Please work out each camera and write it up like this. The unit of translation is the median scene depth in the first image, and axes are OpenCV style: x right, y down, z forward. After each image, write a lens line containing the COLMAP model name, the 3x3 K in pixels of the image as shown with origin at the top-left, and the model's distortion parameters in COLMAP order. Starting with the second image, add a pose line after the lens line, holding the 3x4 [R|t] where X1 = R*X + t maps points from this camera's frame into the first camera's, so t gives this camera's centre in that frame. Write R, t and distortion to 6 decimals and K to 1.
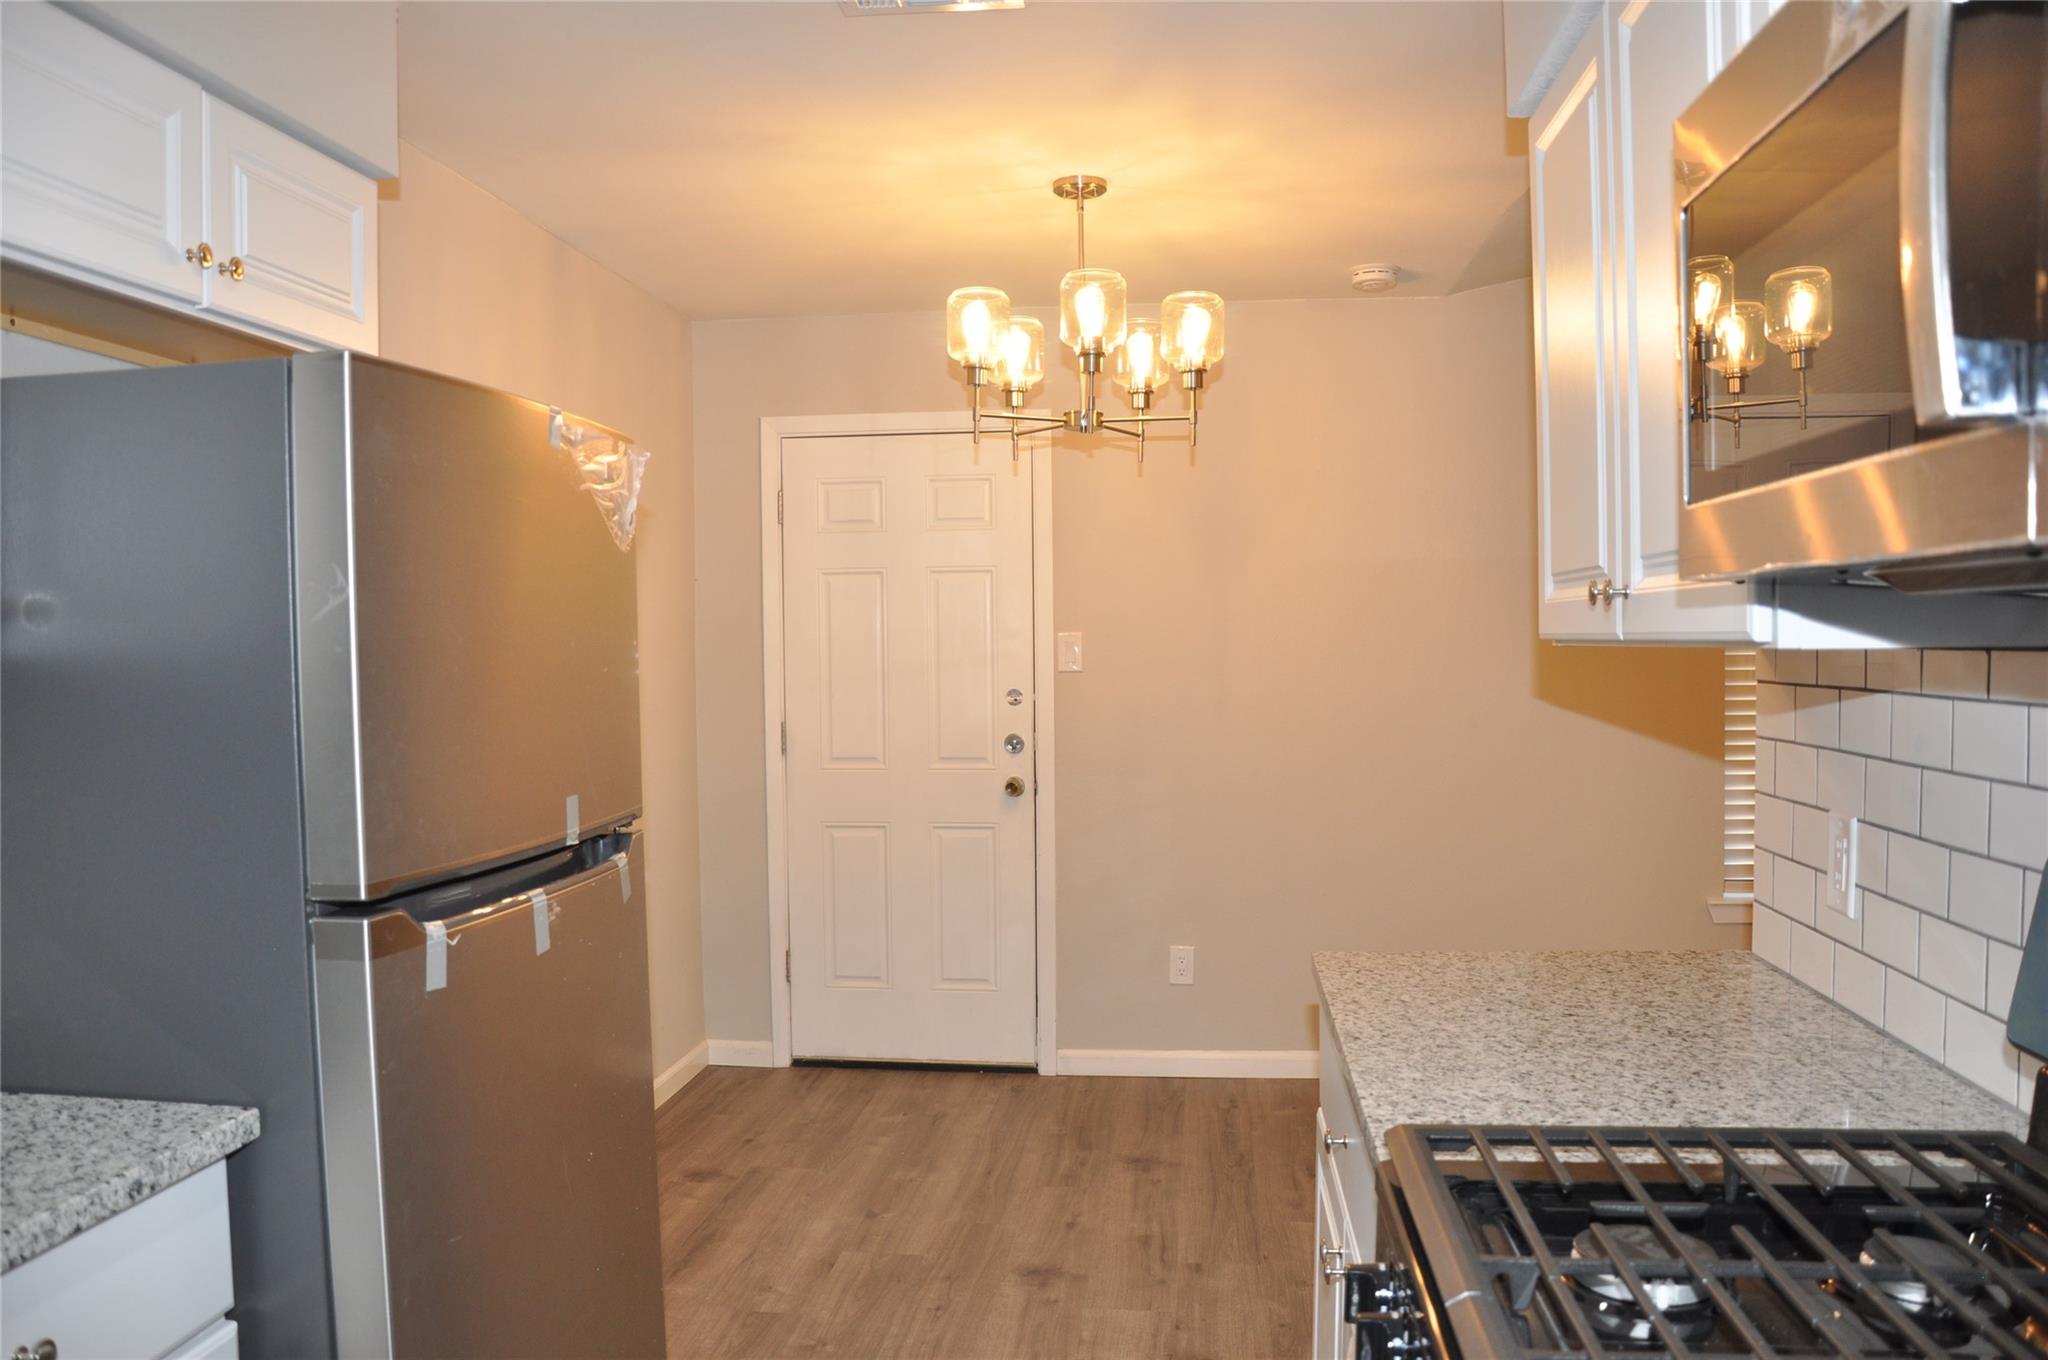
lens RADIAL K [[1597.3, 0, 1019.1], [0, 1597.3, 695.6], [0, 0, 1]] dist [-0.161627, 0.124119]
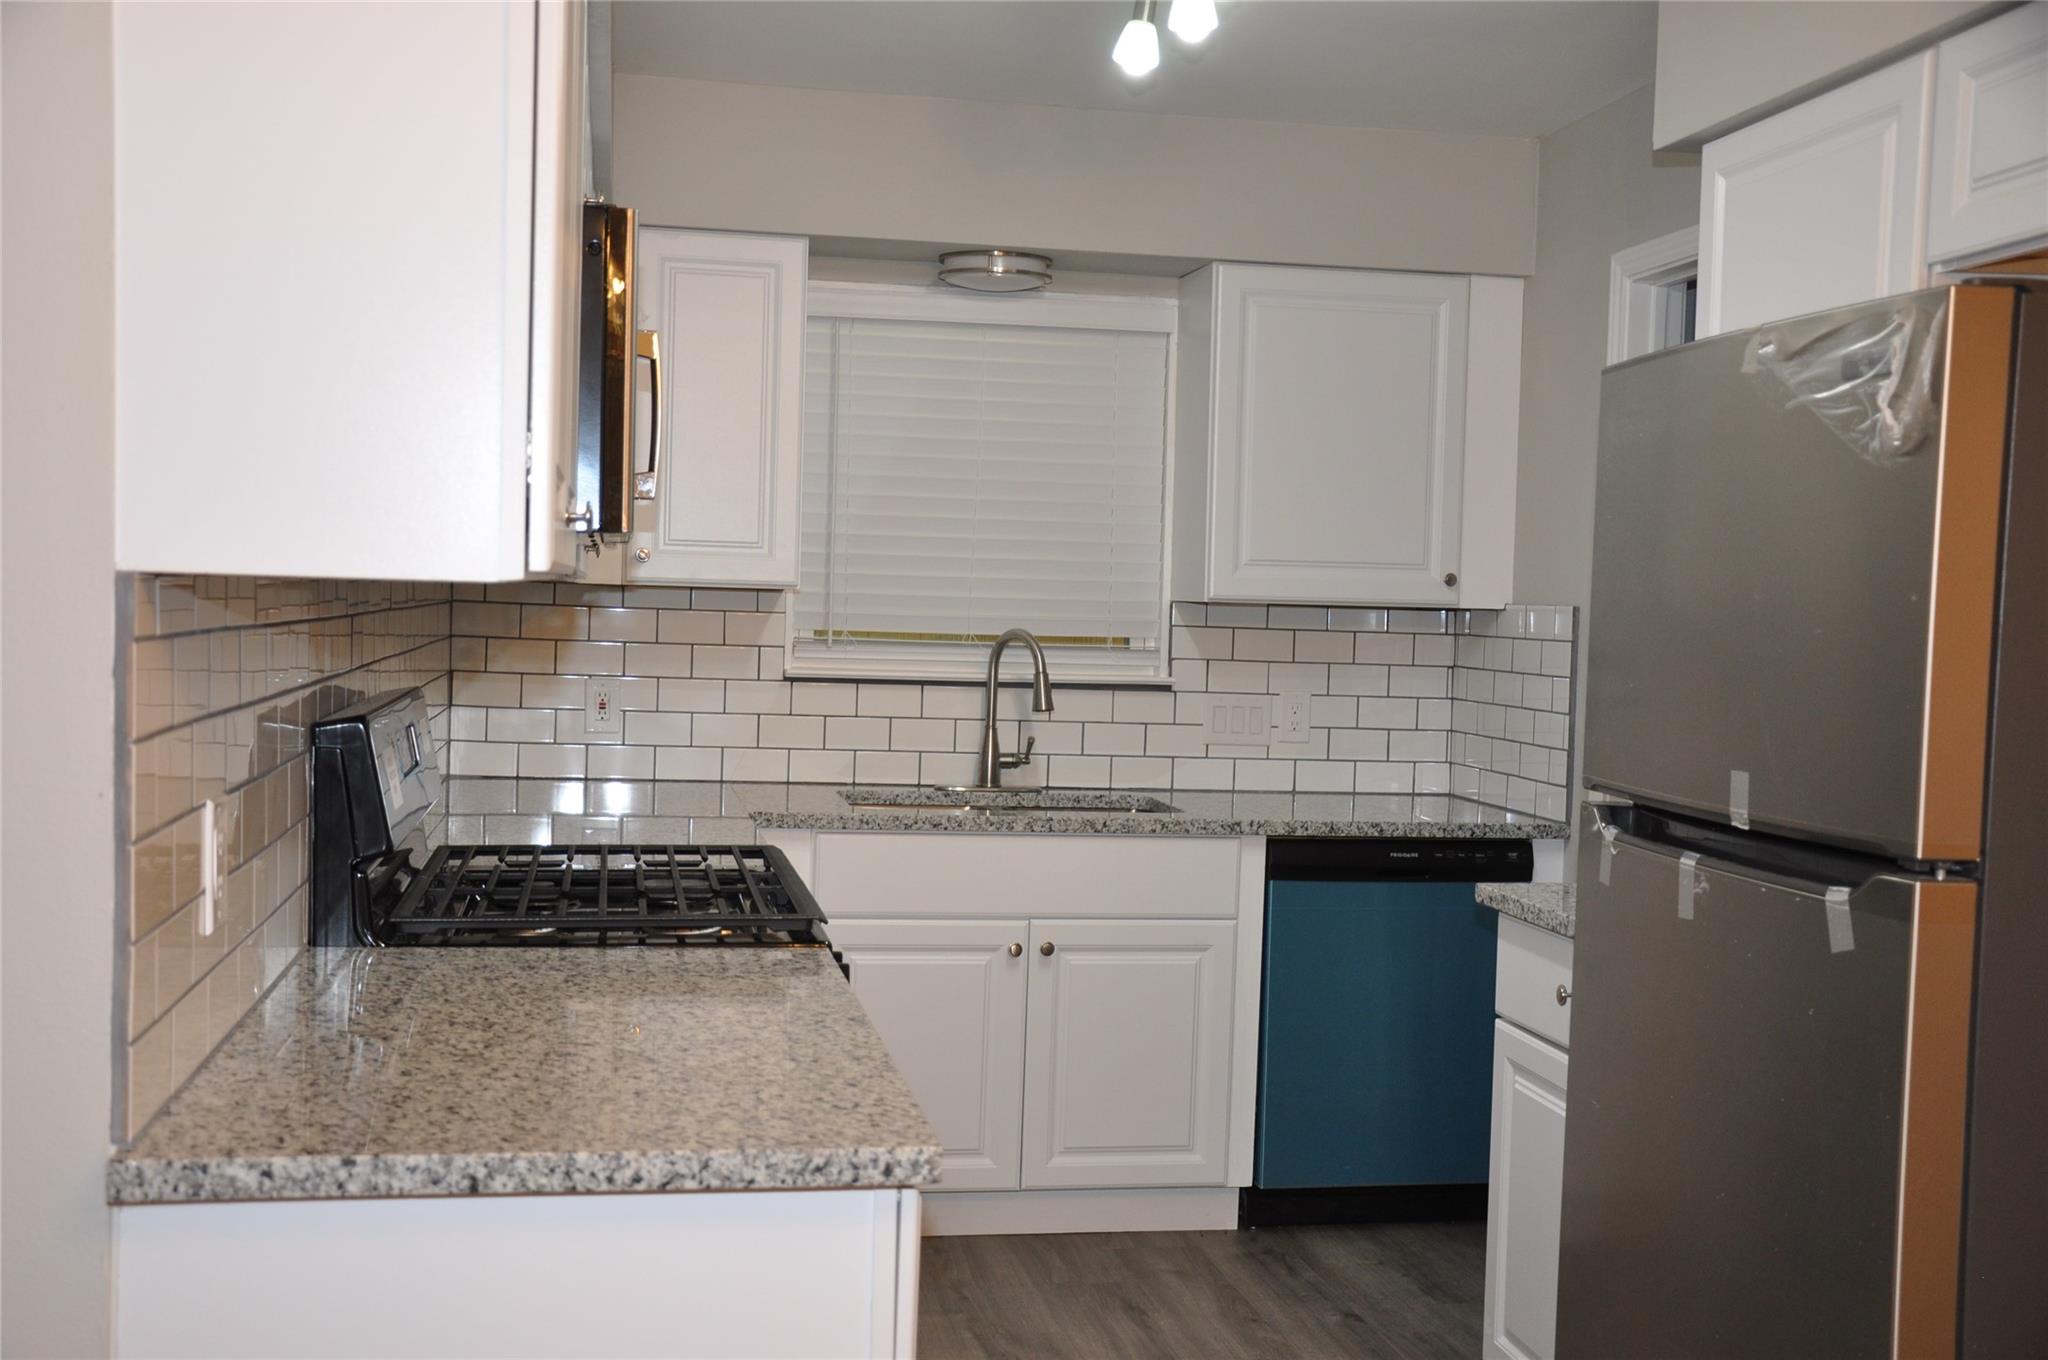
lens RADIAL K [[2250.2, 0, 1010.0], [0, 2250.2, 691.0], [0, 0, 1]] dist [0.027173, 0.000000]
pose [[-0.958174, -0.000691, -0.286186, 0.245390], [-0.025154, 0.996330, 0.081813, -0.038762], [0.285079, 0.085590, -0.954675, 1.106184]]
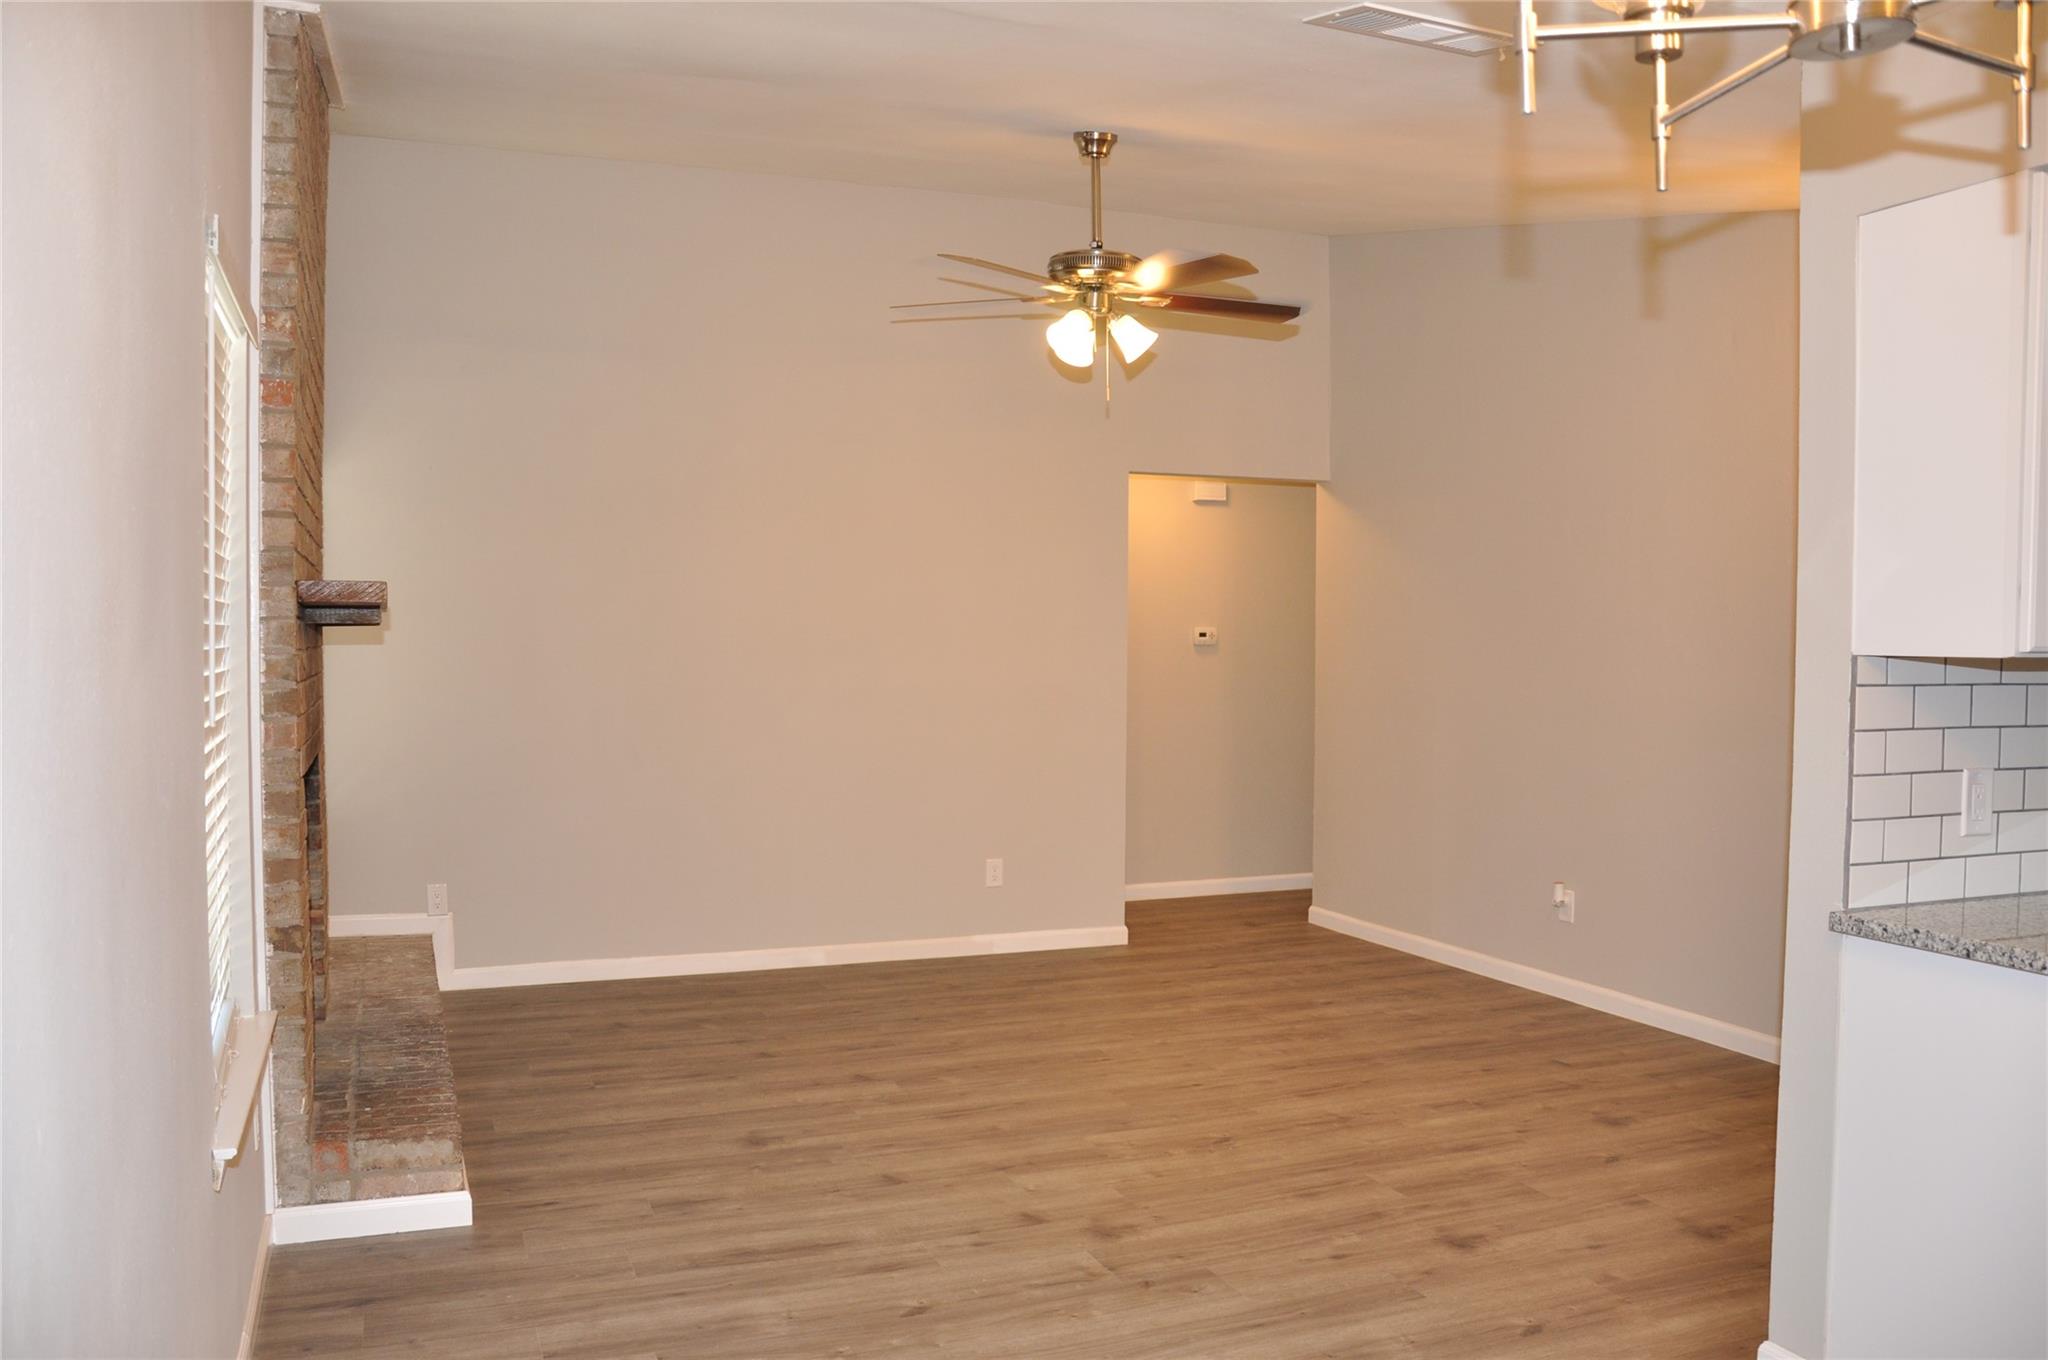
lens RADIAL K [[1597.3, 0, 990.5], [0, 1597.3, 691.2], [0, 0, 1]] dist [-0.161627, 0.124119]
pose [[-0.460538, -0.022075, 0.887365, -0.175887], [0.032730, 0.998589, 0.041828, -0.047640], [-0.887036, 0.048307, -0.459166, 1.302389]]
